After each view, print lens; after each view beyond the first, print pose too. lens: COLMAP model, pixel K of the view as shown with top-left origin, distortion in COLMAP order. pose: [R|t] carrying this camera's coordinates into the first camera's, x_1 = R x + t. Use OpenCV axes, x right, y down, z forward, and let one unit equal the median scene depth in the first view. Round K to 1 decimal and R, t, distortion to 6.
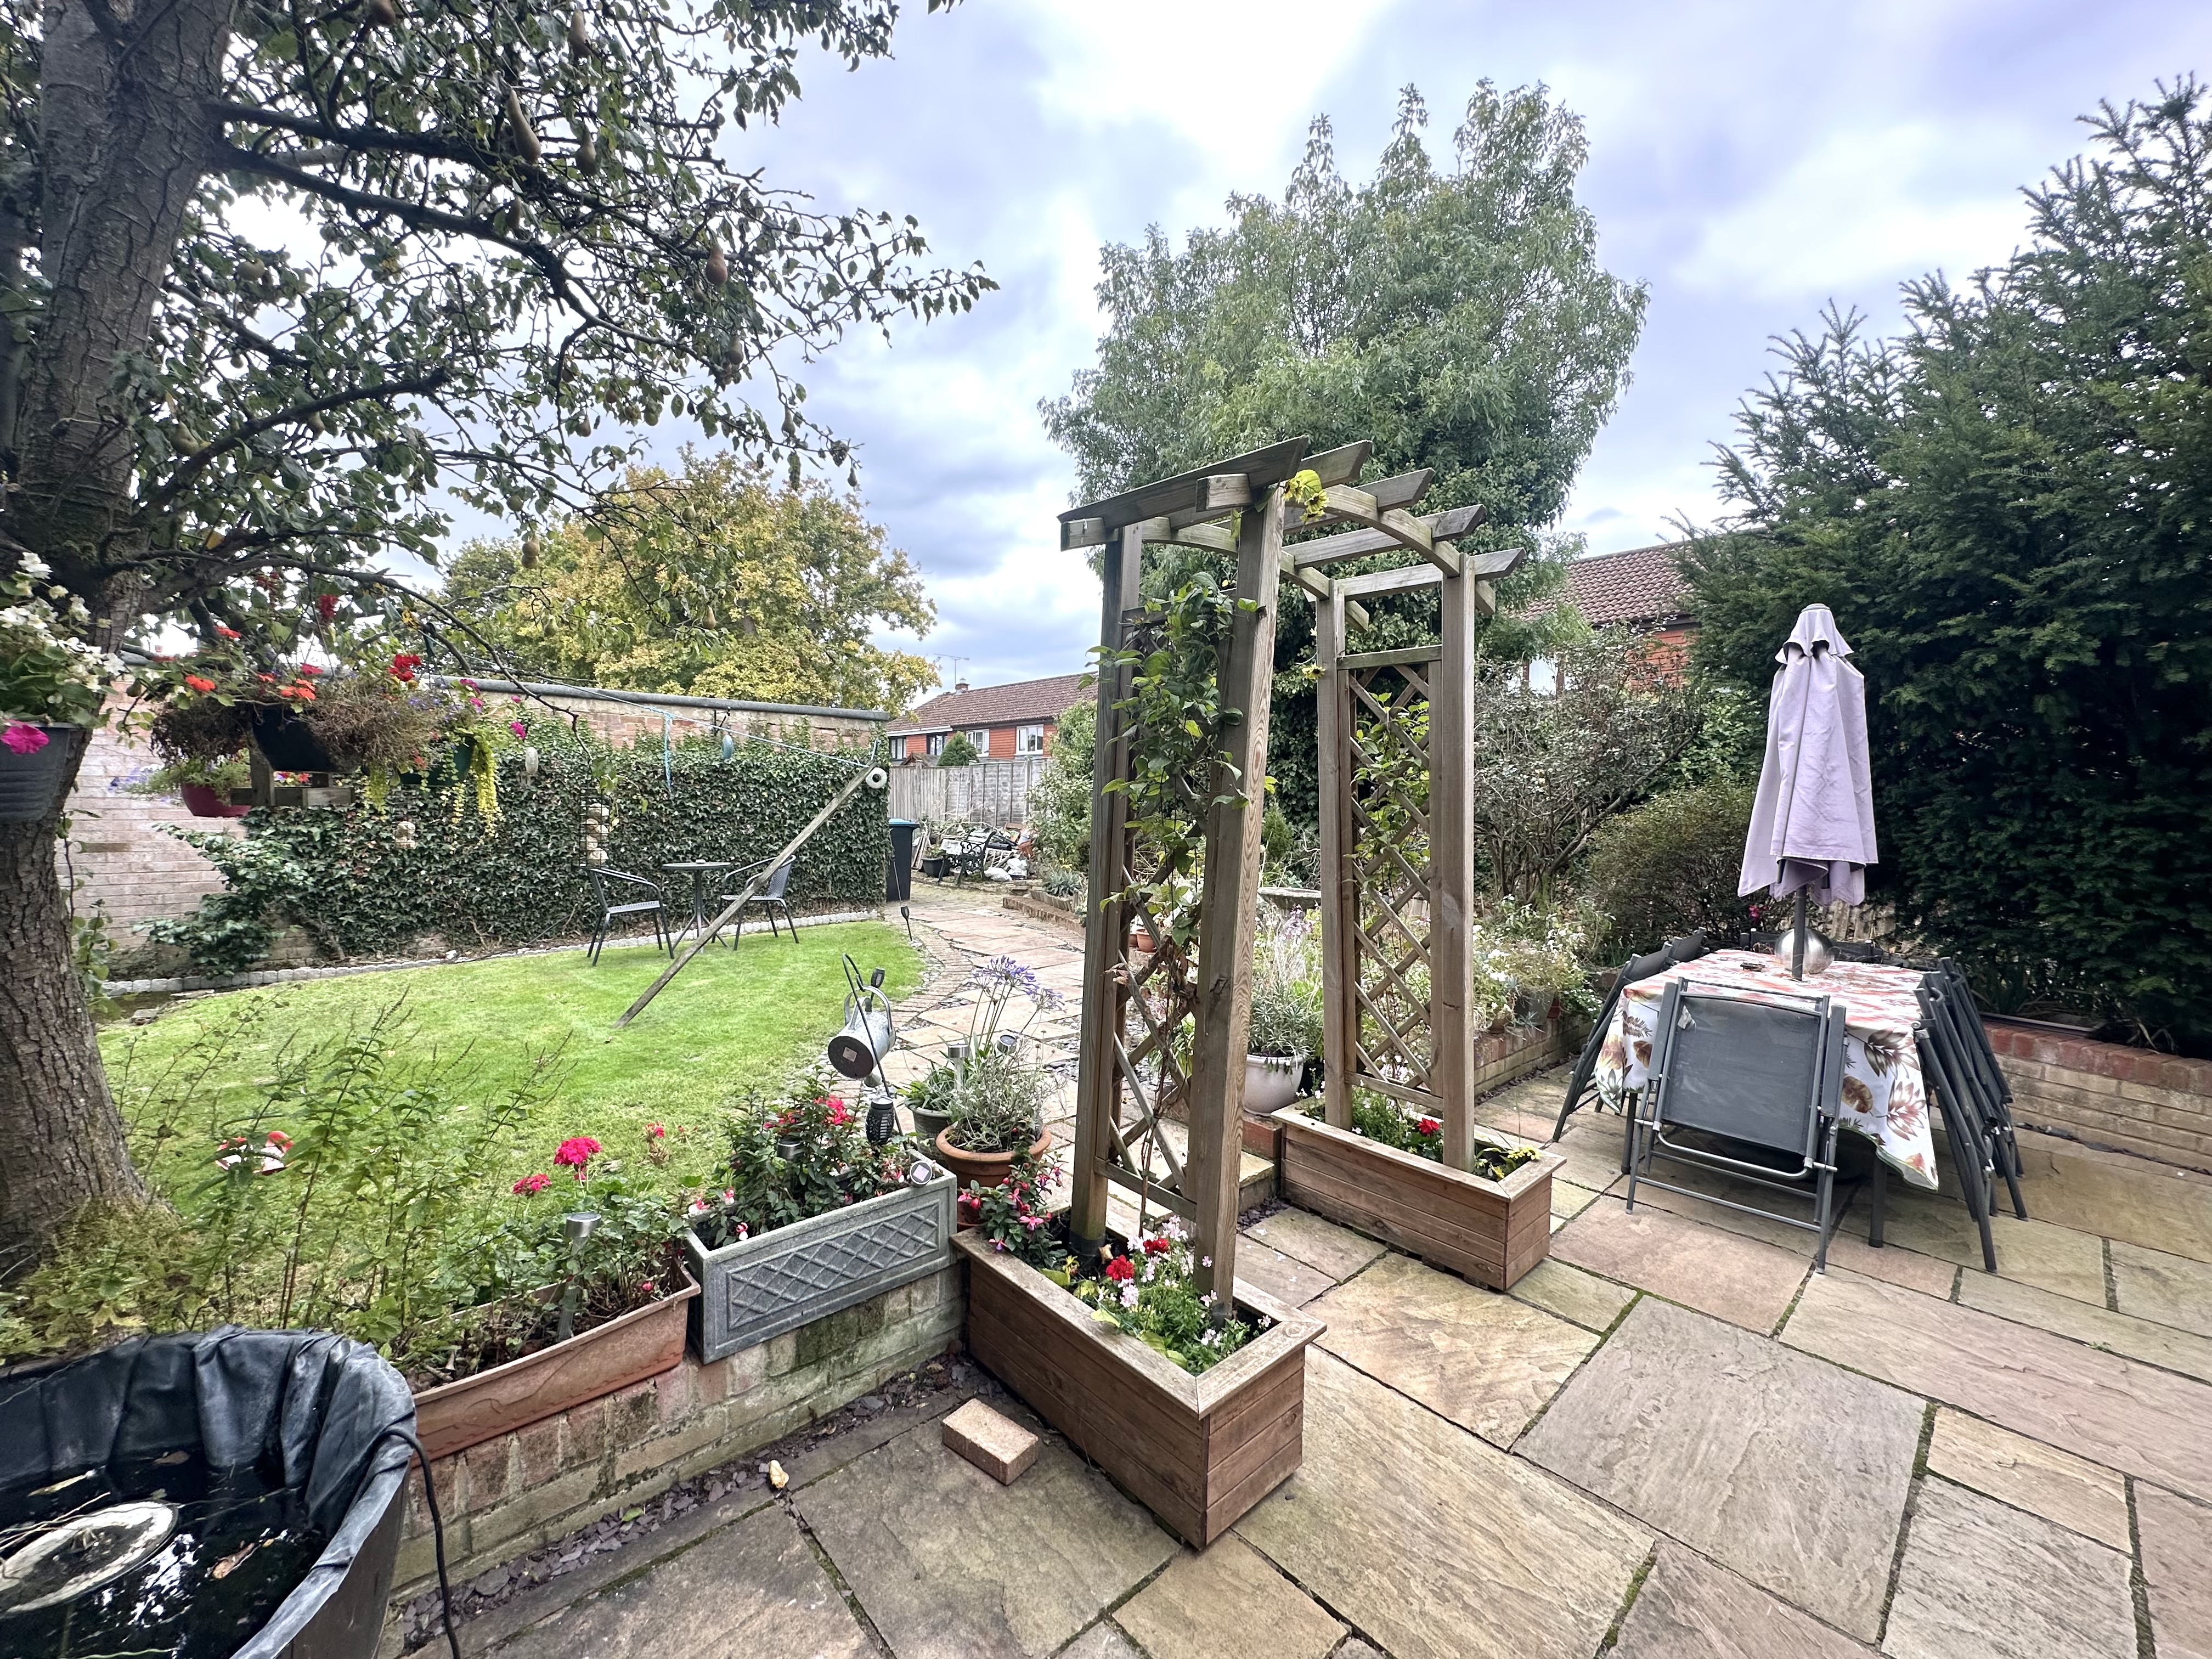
lens RADIAL K [[883.1, 0, 1104.3], [0, 883.1, 831.3], [0, 0, 1]] dist [-0.002038, 0.000382]
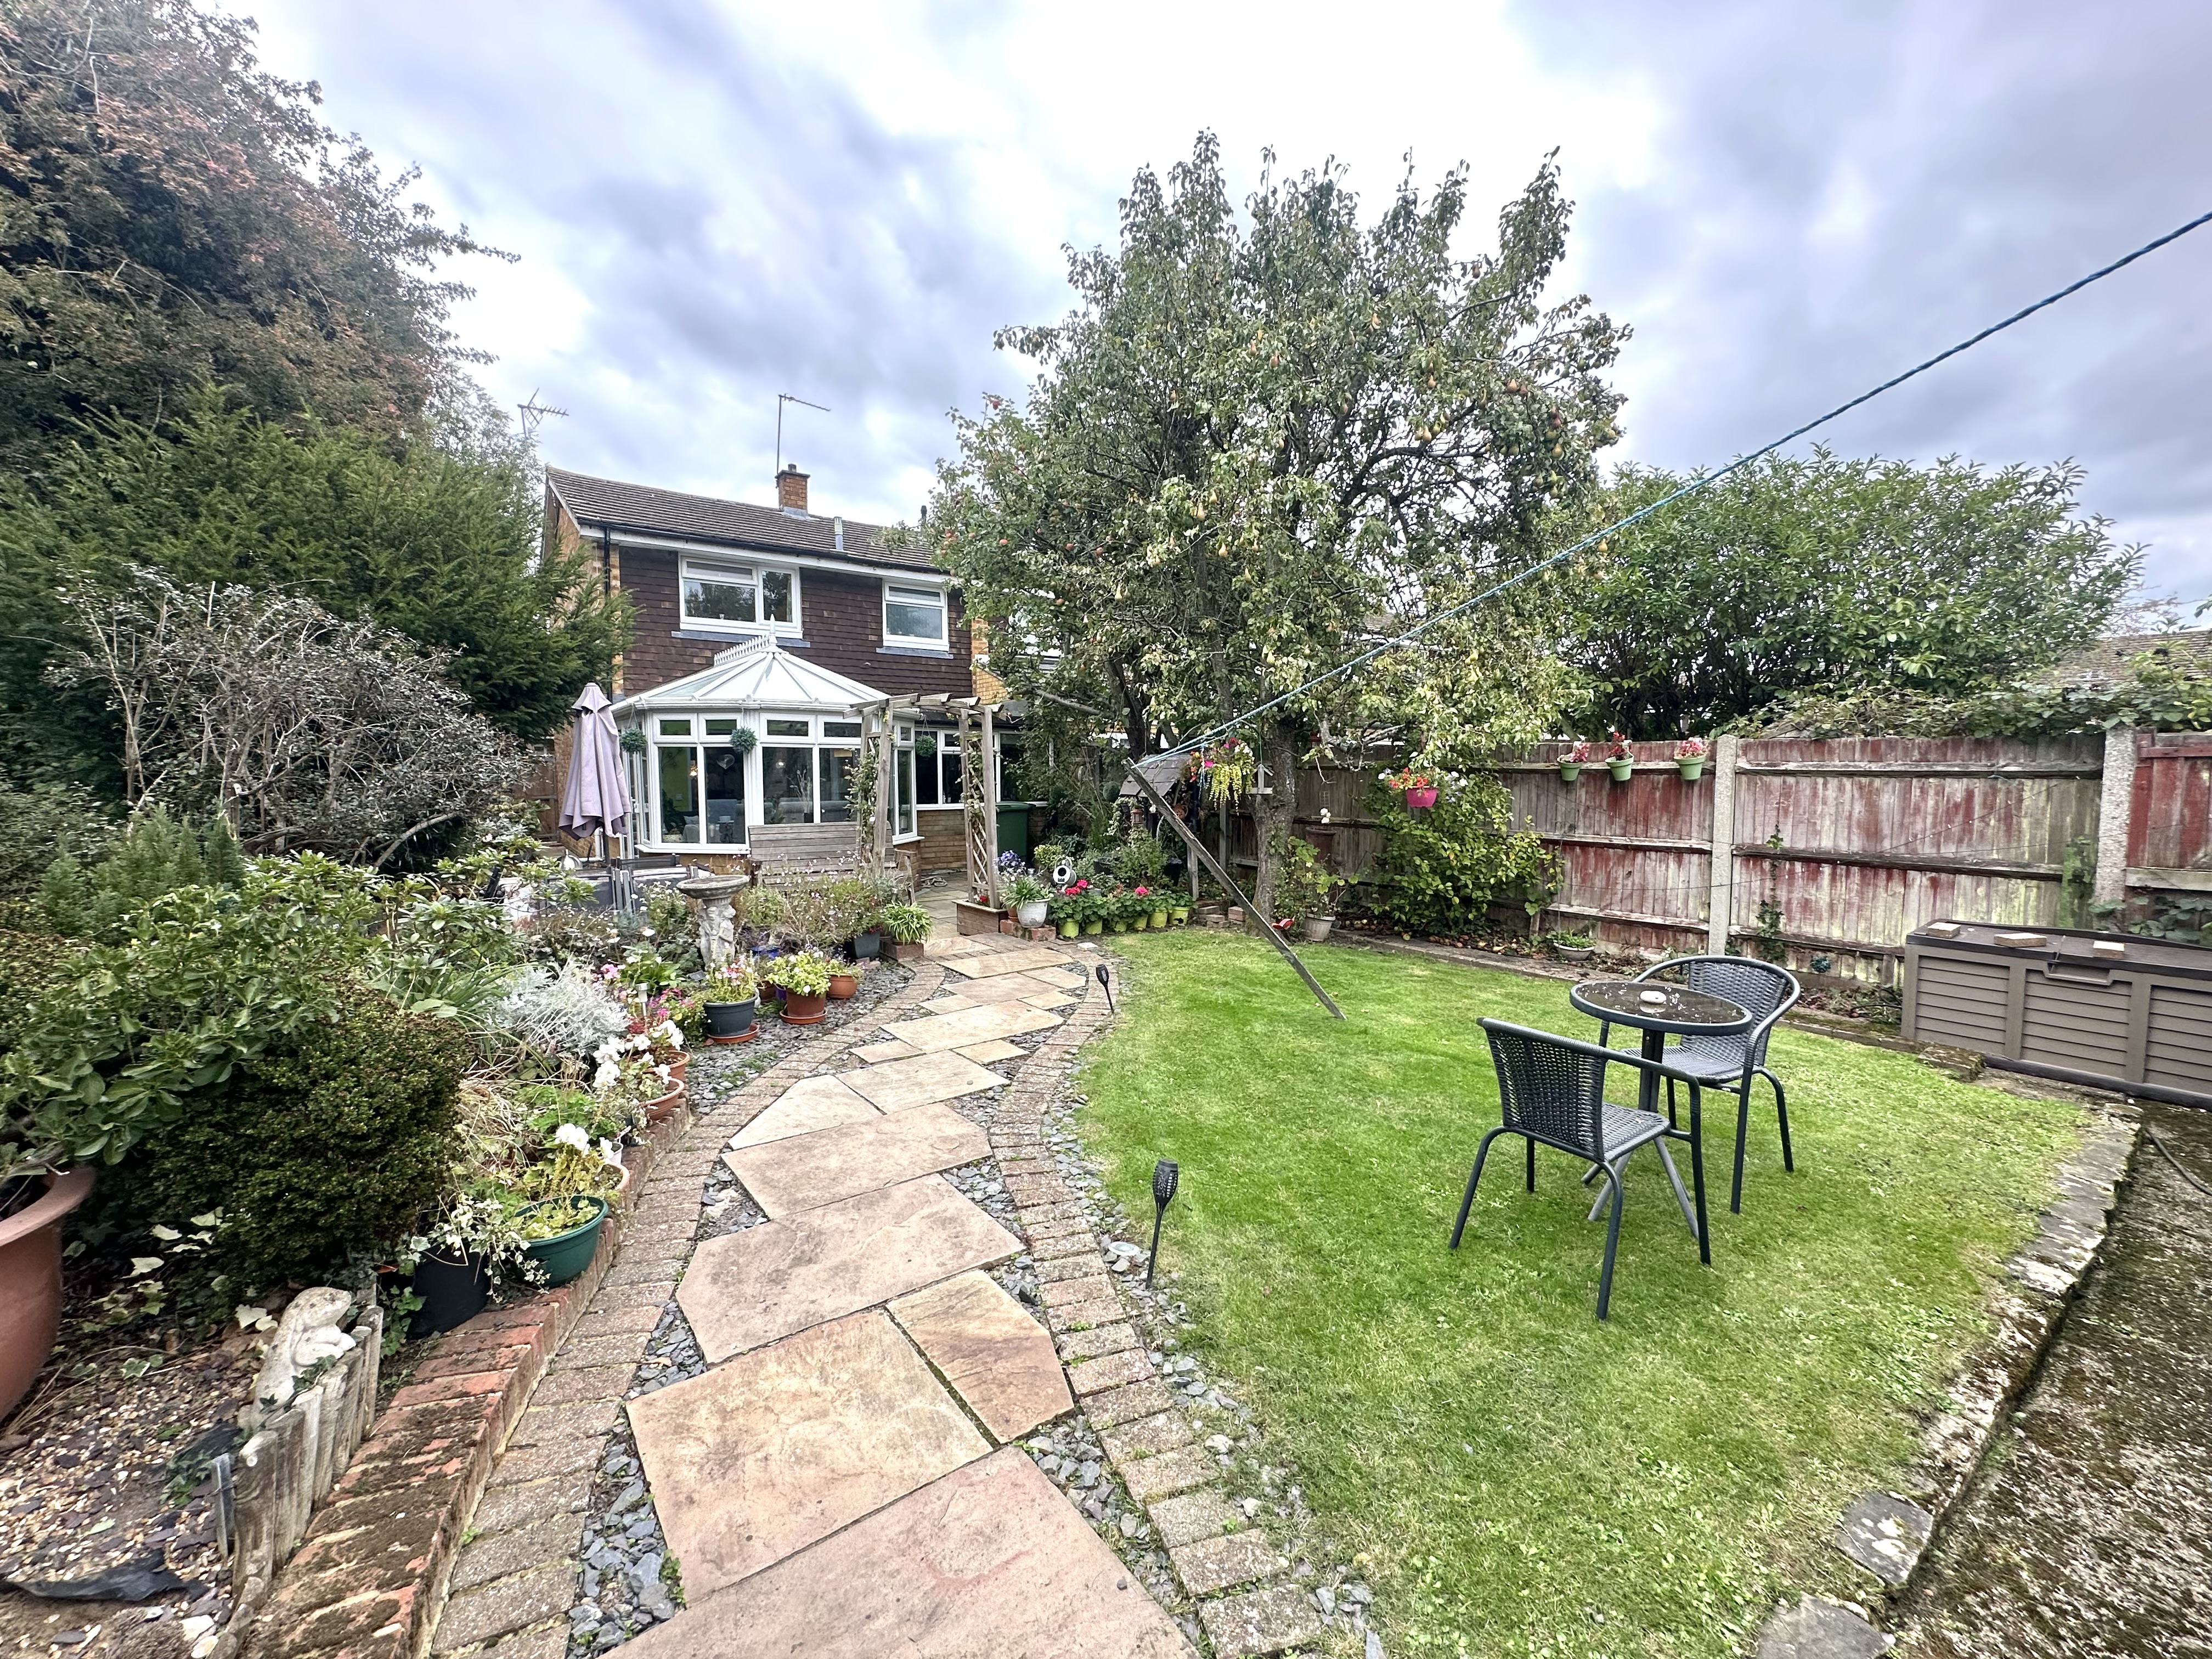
lens RADIAL K [[883.1, 0, 1104.3], [0, 883.1, 831.3], [0, 0, 1]] dist [-0.002038, 0.000382]
pose [[-0.995092, -0.021114, 0.096672, -0.187210], [-0.010315, 0.993780, 0.110878, -0.060594], [-0.098412, 0.109337, -0.989121, 1.057110]]
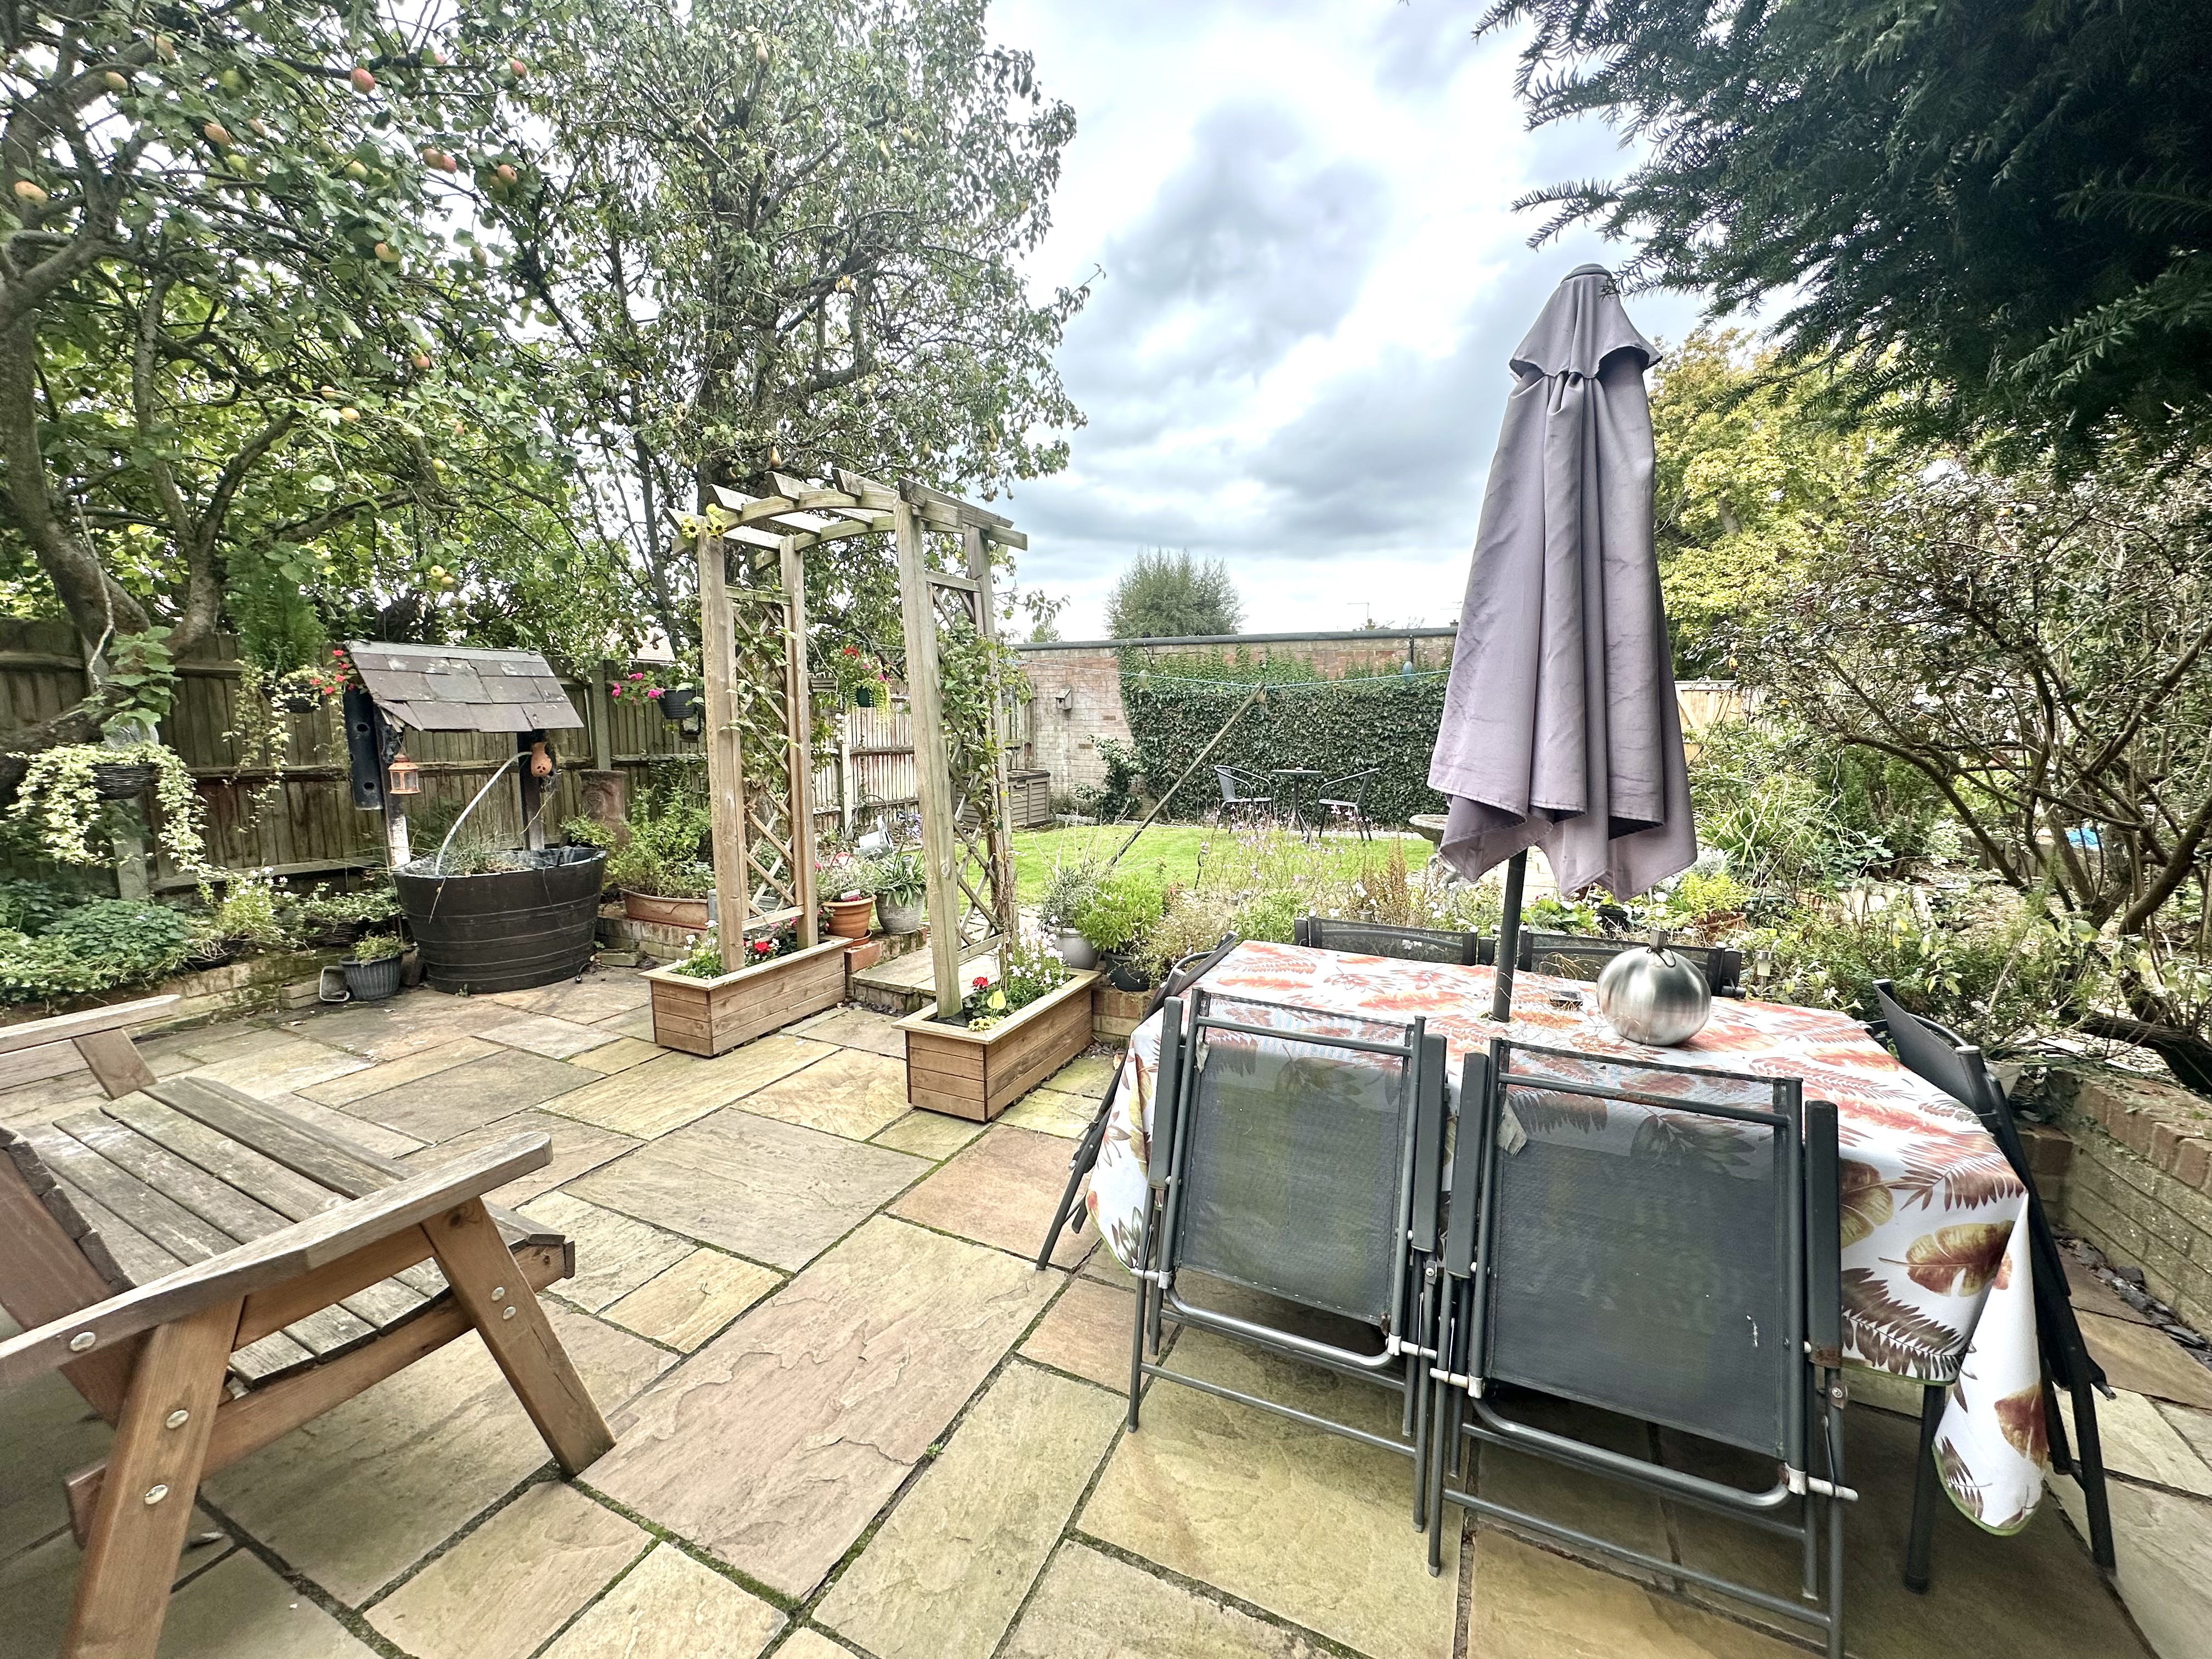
lens RADIAL K [[883.1, 0, 1104.3], [0, 883.1, 831.3], [0, 0, 1]] dist [-0.002038, 0.000382]
pose [[0.371247, 0.106913, -0.922359, 0.445313], [-0.033838, 0.994247, 0.101626, 0.003486], [0.927917, -0.006517, 0.372729, 0.216350]]
